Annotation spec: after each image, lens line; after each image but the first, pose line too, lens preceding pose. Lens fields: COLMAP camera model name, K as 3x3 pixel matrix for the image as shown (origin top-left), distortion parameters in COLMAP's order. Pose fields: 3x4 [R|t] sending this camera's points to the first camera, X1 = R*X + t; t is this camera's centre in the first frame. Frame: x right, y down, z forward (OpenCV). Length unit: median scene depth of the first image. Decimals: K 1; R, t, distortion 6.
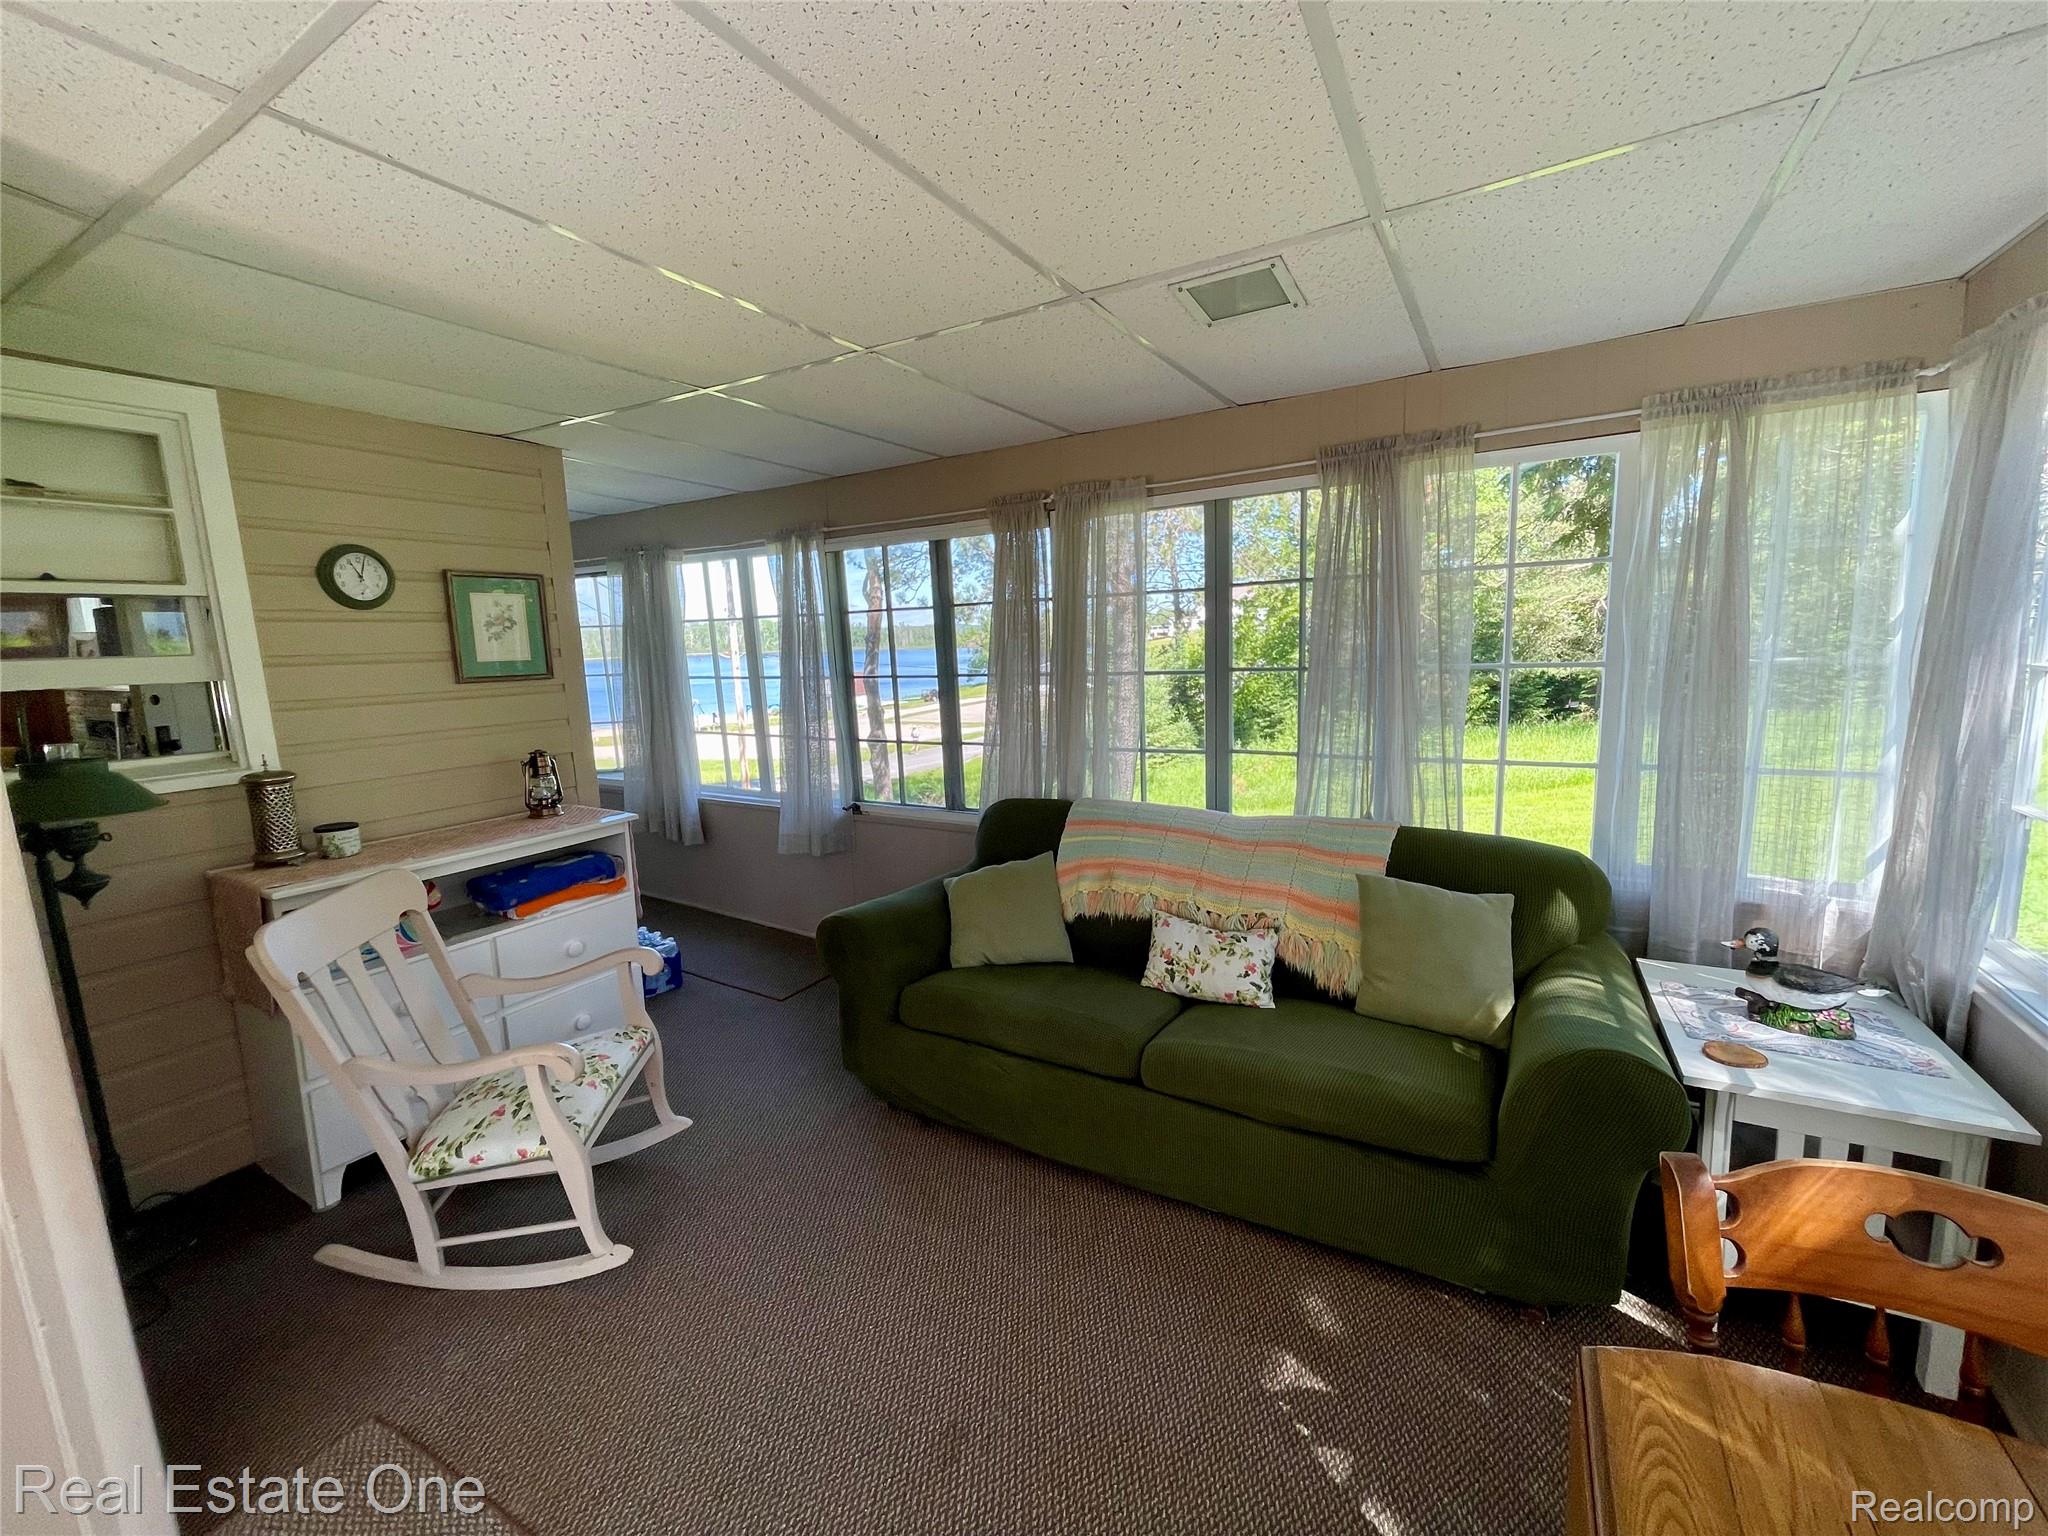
lens RADIAL K [[826.9, 0, 1024.7], [0, 826.9, 764.9], [0, 0, 1]] dist [0.000263, -0.002576]
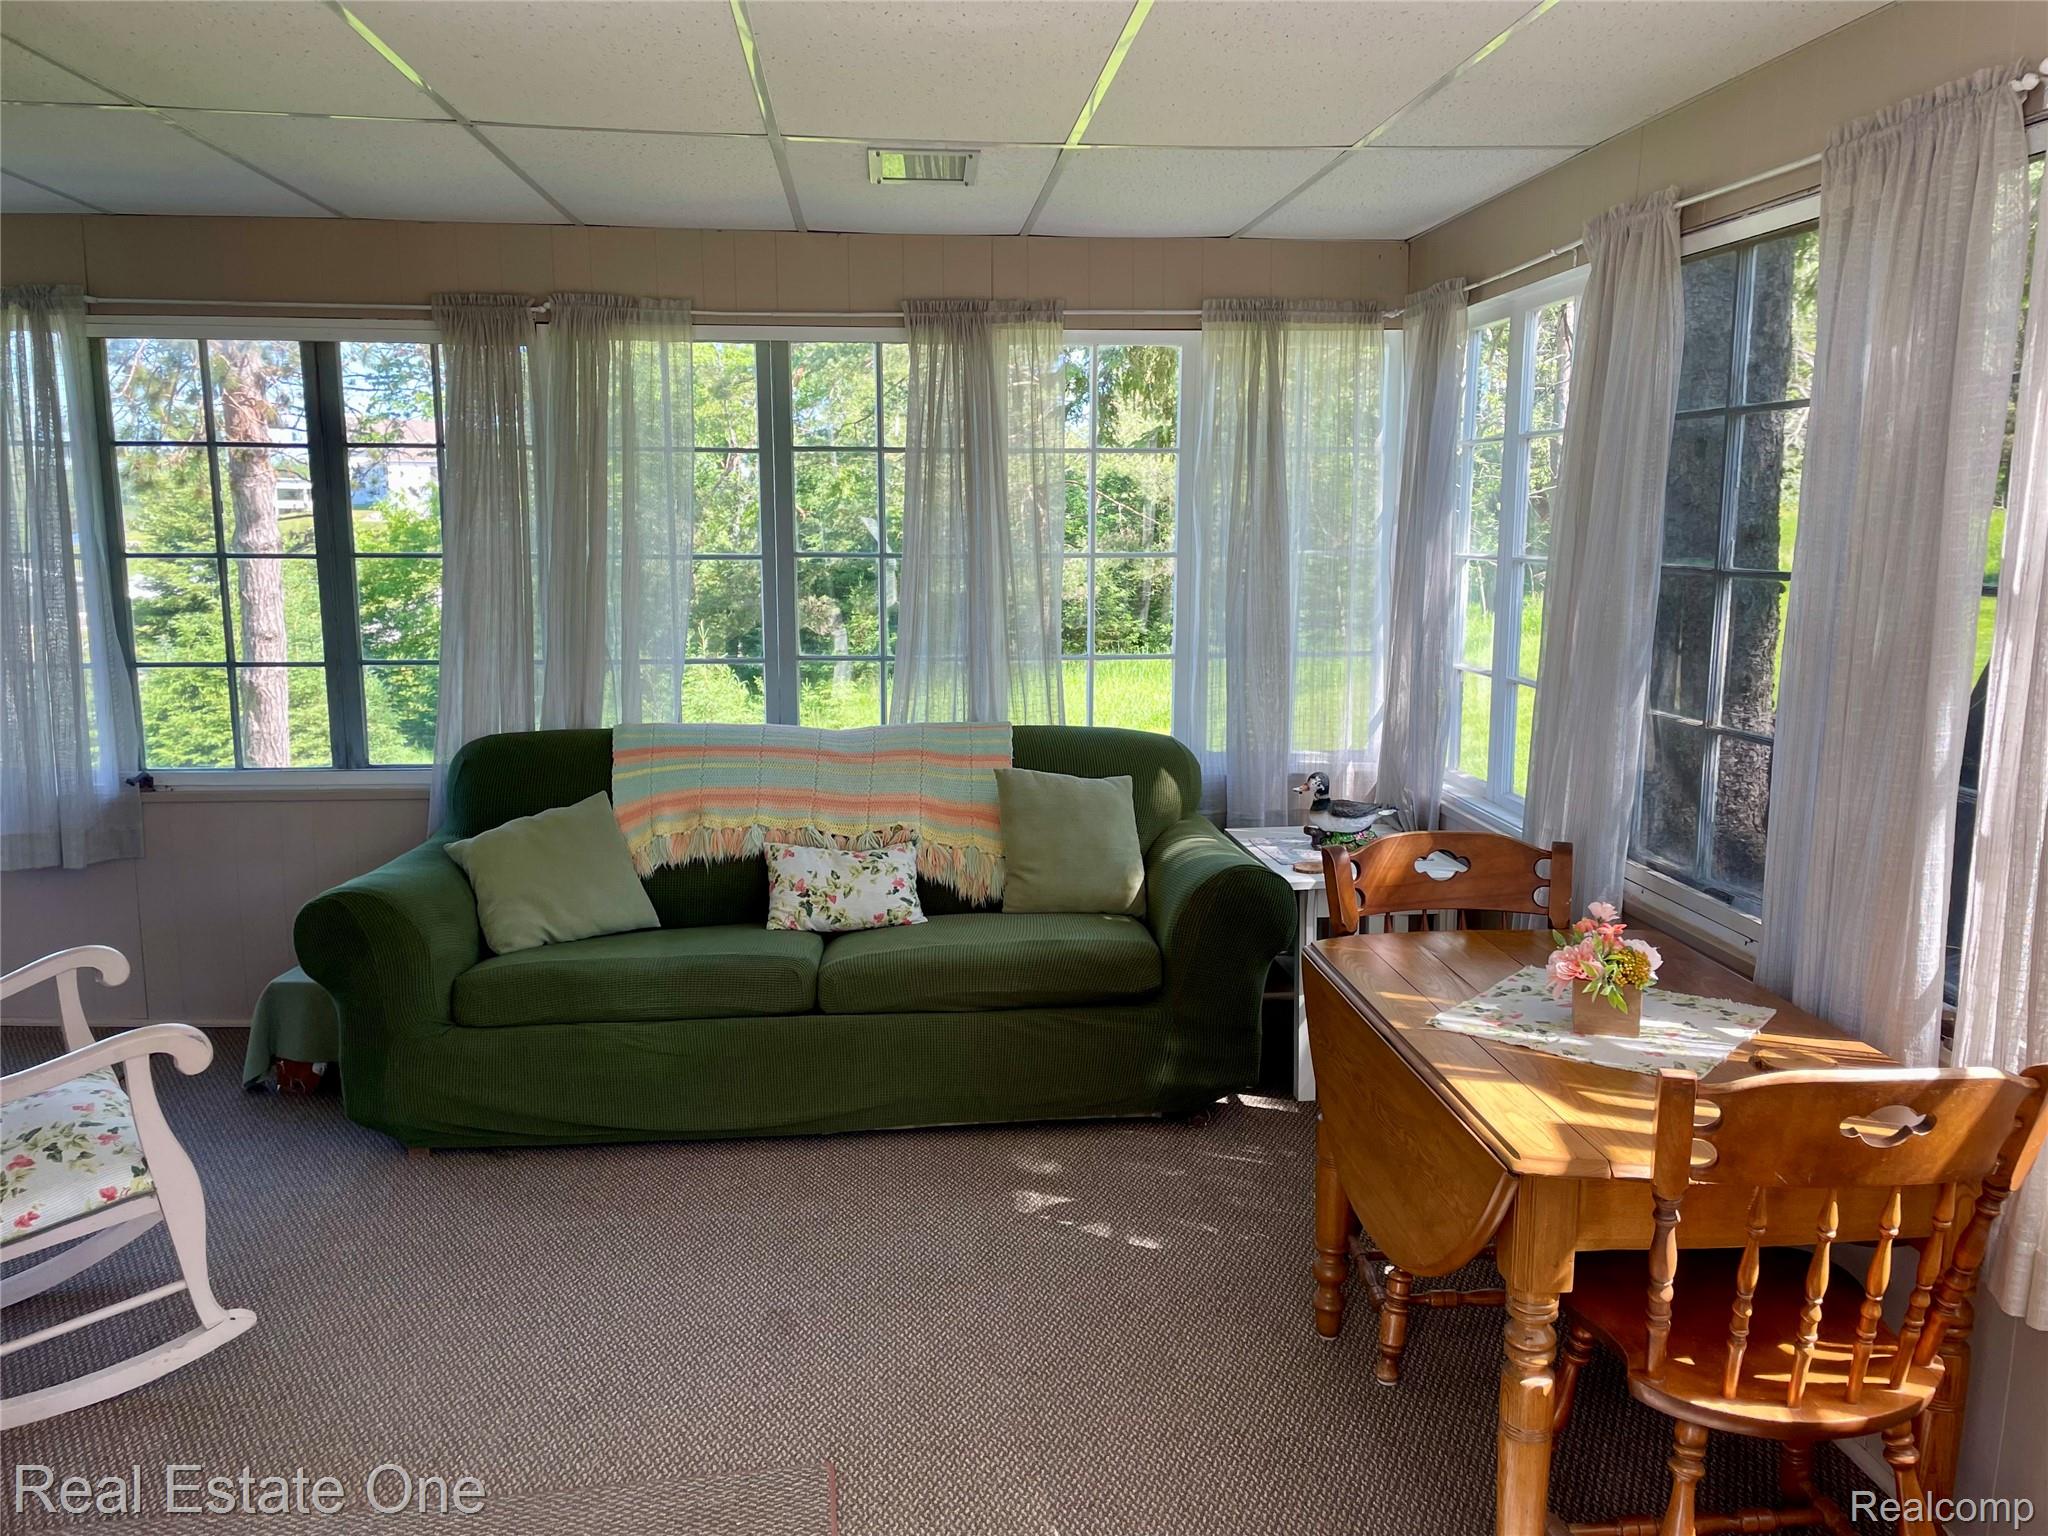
lens RADIAL K [[1602.4, 0, 1024.0], [0, 1602.4, 768.0], [0, 0, 1]] dist [0.049245, -0.083447]
pose [[0.810802, -0.059908, 0.582247, -0.603538], [0.057704, 0.998084, 0.022339, 0.087127], [-0.582470, 0.015486, 0.812705, -0.480314]]
